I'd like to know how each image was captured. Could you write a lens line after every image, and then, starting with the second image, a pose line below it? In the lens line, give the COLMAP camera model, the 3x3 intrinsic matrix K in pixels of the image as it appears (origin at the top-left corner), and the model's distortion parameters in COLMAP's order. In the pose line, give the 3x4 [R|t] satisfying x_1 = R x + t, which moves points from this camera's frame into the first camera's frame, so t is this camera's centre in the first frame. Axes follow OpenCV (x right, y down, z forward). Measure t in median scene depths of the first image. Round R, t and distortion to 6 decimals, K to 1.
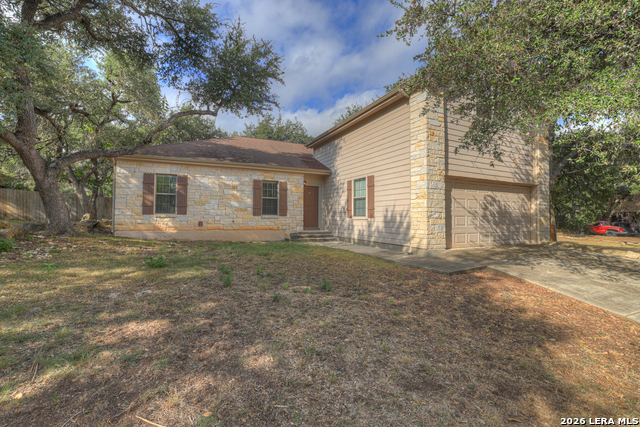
lens RADIAL K [[278.6, 0, 318.2], [0, 278.6, 210.2], [0, 0, 1]] dist [-0.032378, 0.005935]
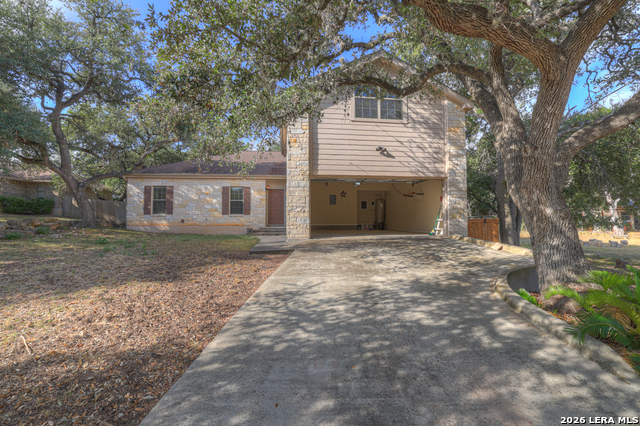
lens RADIAL K [[278.6, 0, 314.8], [0, 278.6, 208.0], [0, 0, 1]] dist [-0.032378, 0.005935]
pose [[0.946985, -0.025212, -0.320288, 0.661101], [0.017730, 0.999498, -0.026255, 0.033647], [0.320789, 0.019184, 0.946956, -0.075518]]
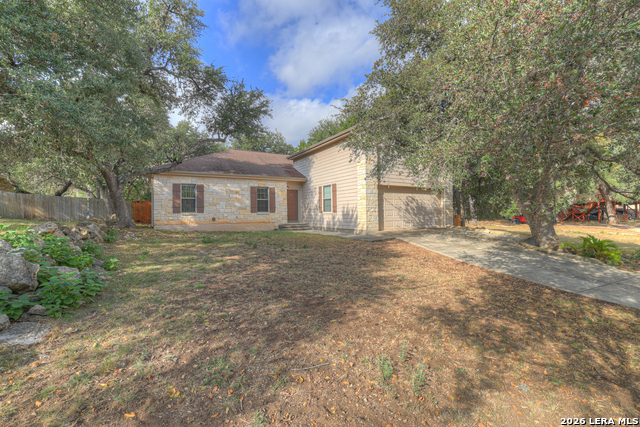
lens RADIAL K [[278.6, 0, 319.8], [0, 278.6, 214.4], [0, 0, 1]] dist [-0.032378, 0.005935]
pose [[0.995734, -0.019795, 0.090125, -0.022008], [0.017477, 0.999498, 0.026438, -0.002989], [-0.090603, -0.024750, 0.995580, -0.457814]]
